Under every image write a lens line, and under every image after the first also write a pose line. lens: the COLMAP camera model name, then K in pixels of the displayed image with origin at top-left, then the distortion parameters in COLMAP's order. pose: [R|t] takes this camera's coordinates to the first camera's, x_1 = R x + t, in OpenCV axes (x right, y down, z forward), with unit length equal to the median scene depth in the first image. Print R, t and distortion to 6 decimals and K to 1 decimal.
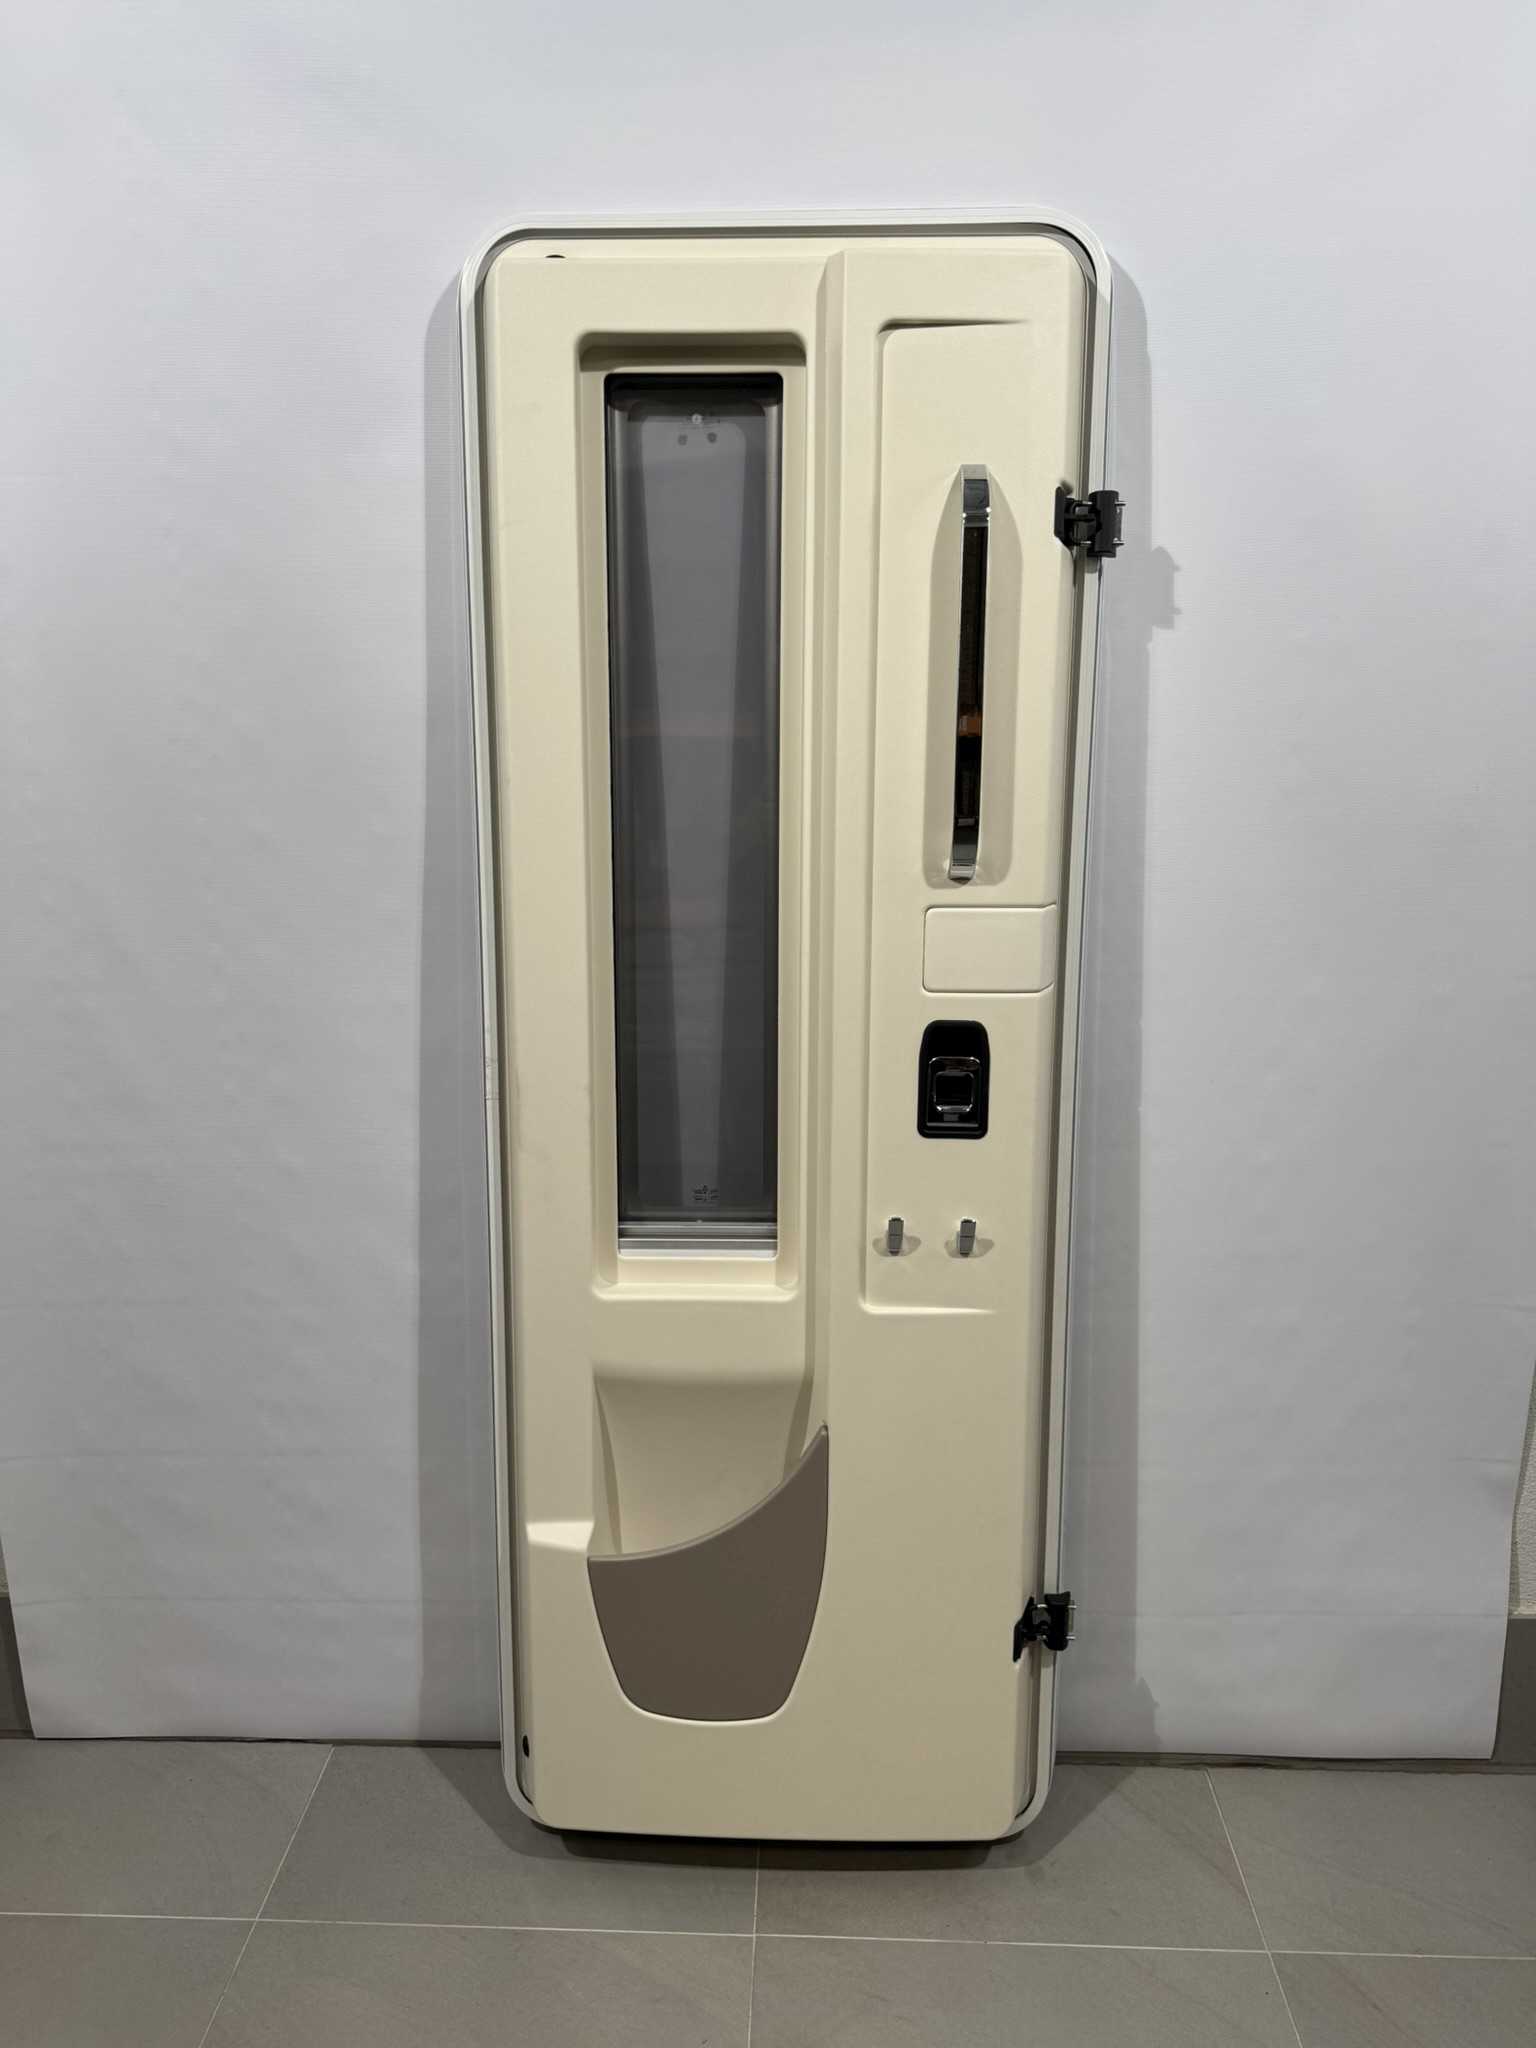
lens RADIAL K [[1452.3, 0, 756.3], [0, 1452.3, 1027.1], [0, 0, 1]] dist [0.049319, -0.037213]
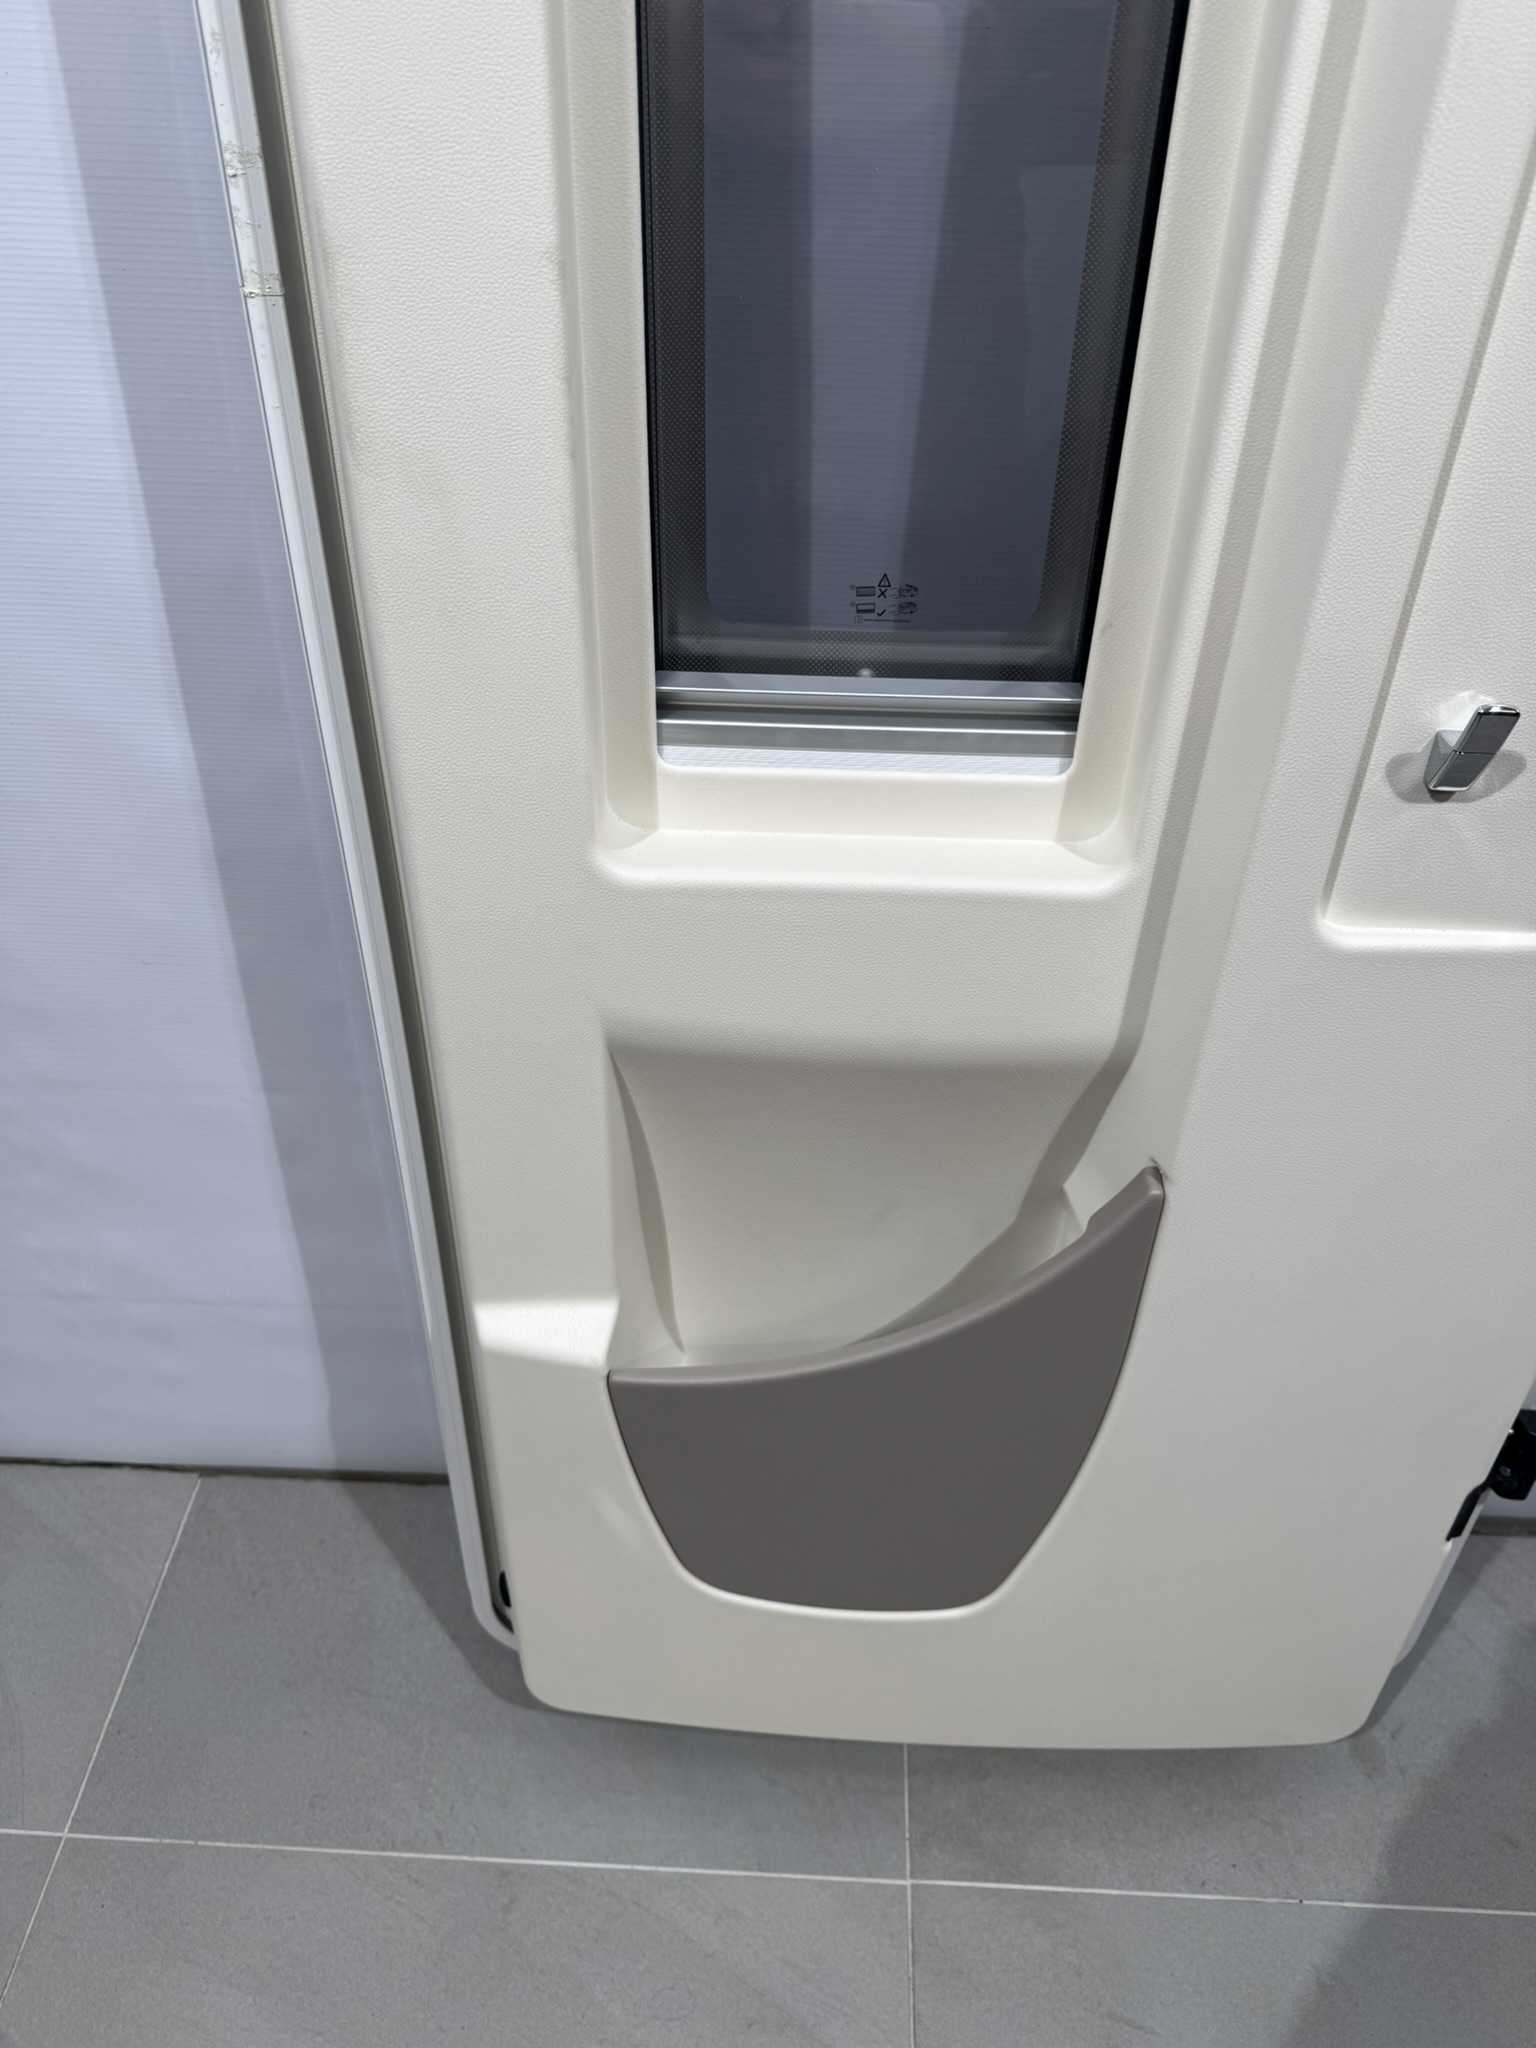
lens RADIAL K [[1452.3, 0, 763.8], [0, 1452.3, 1014.0], [0, 0, 1]] dist [0.049319, -0.037213]
pose [[0.999858, 0.014067, 0.009252, -0.069639], [-0.016704, 0.897578, 0.440539, 0.046091], [-0.002107, -0.440631, 0.897686, 0.623117]]
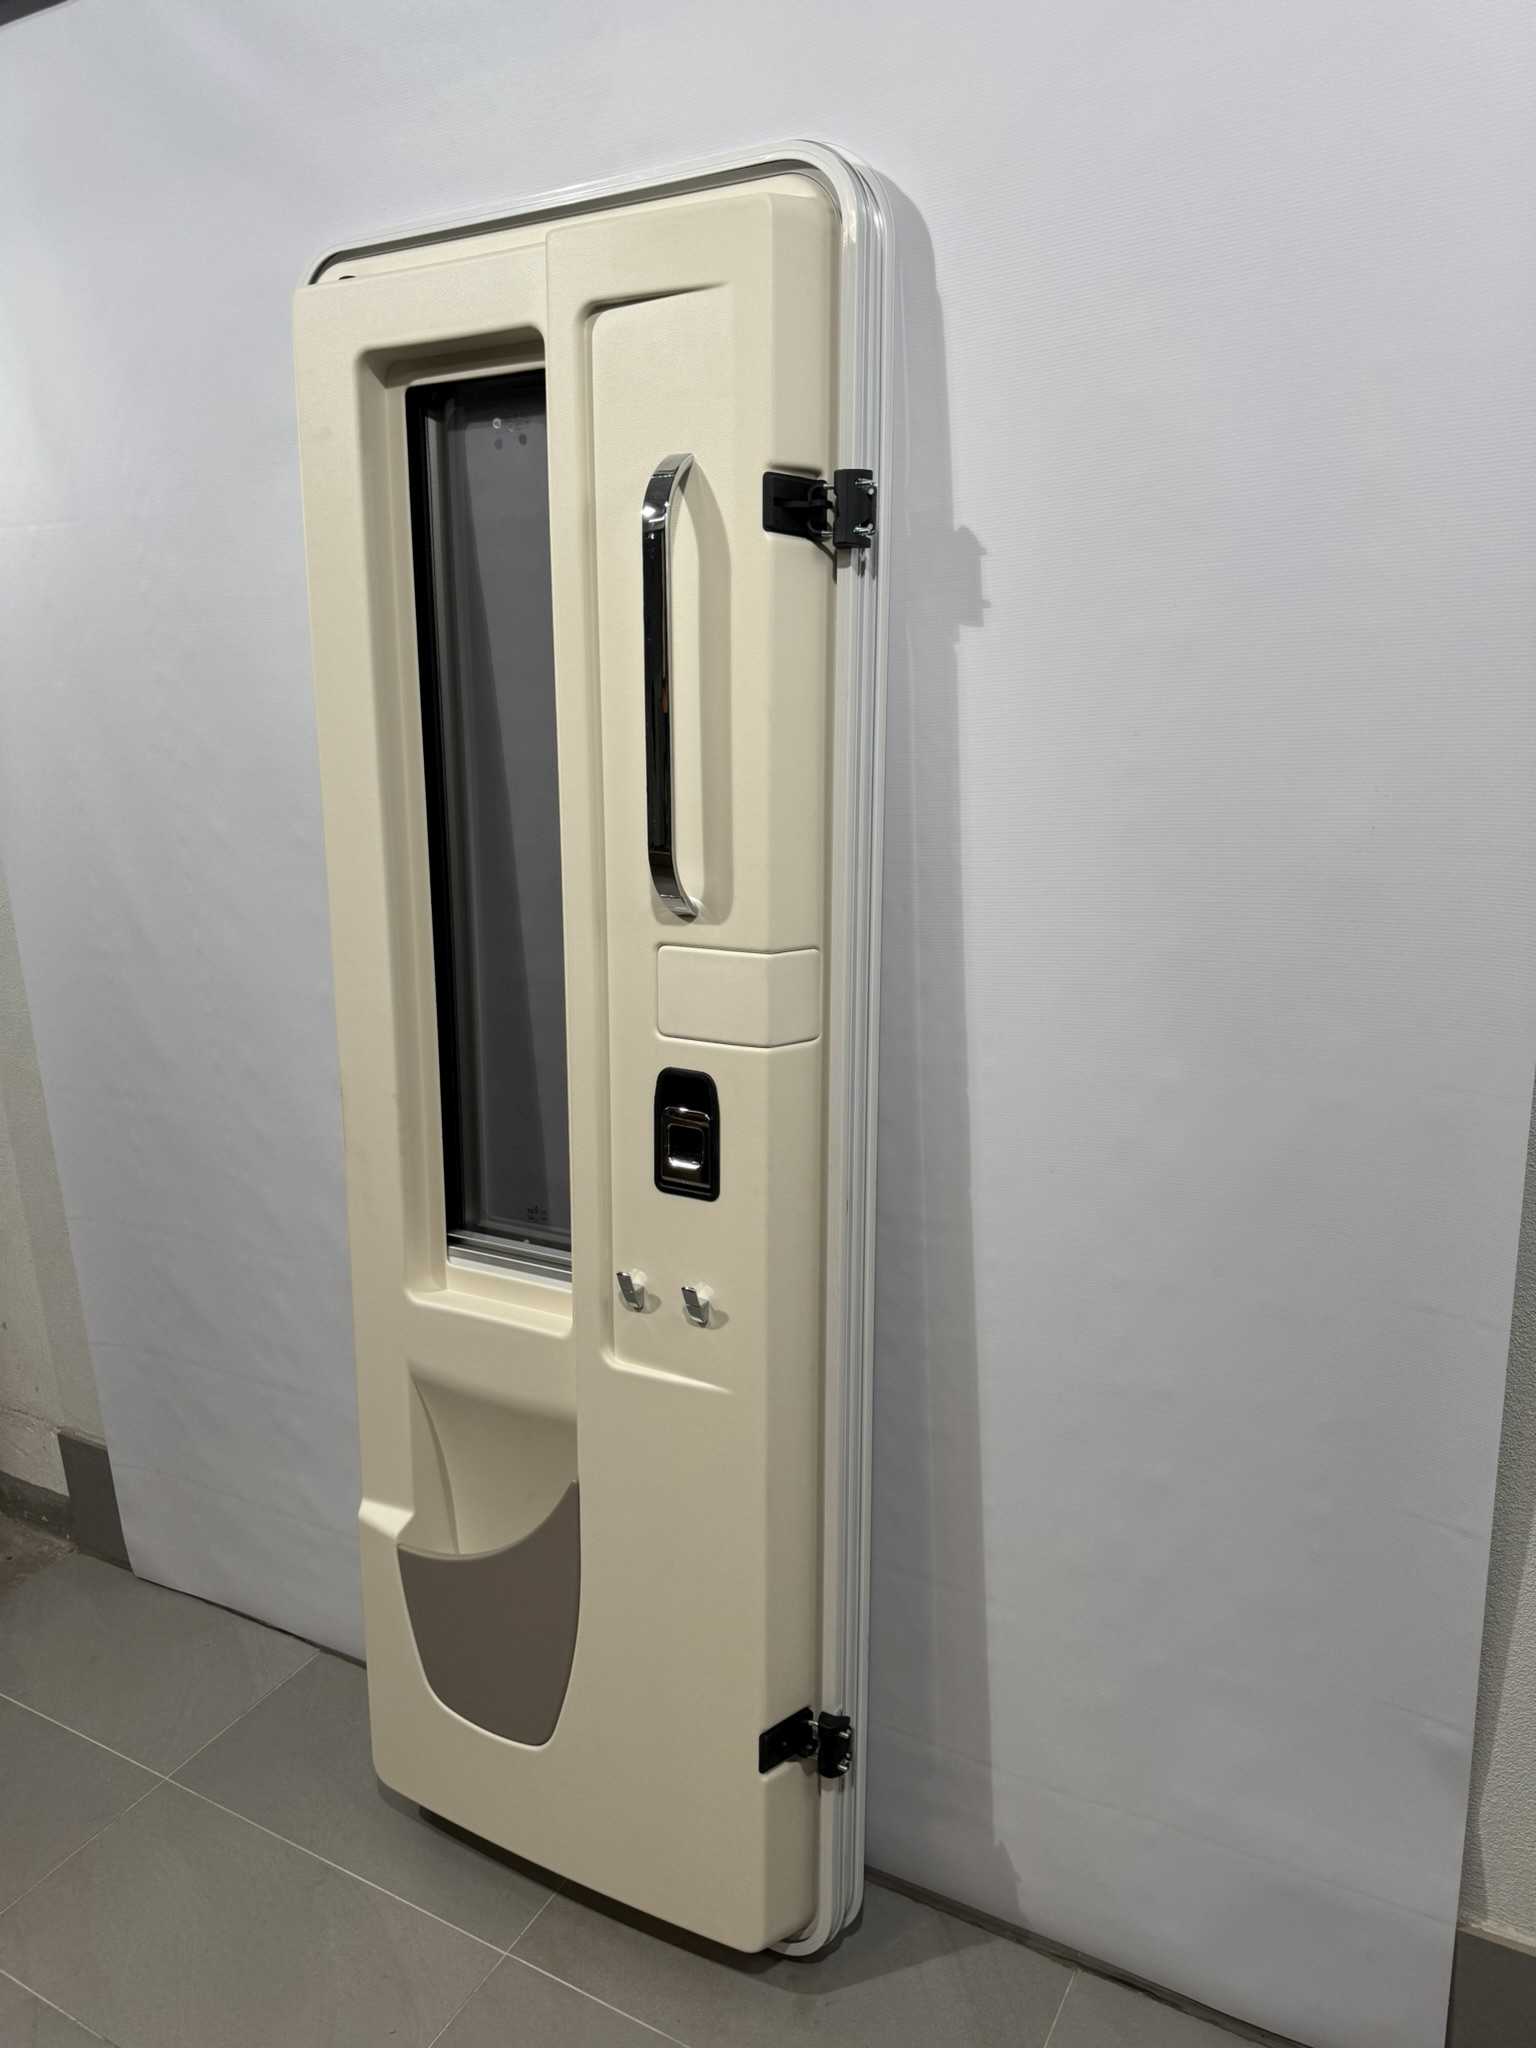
lens RADIAL K [[1452.3, 0, 753.0], [0, 1452.3, 1032.4], [0, 0, 1]] dist [0.049319, -0.037213]
pose [[0.889073, 0.092866, -0.448246, 0.538560], [-0.075255, 0.995535, 0.056986, -0.076947], [0.451536, -0.016932, 0.892092, 0.192093]]
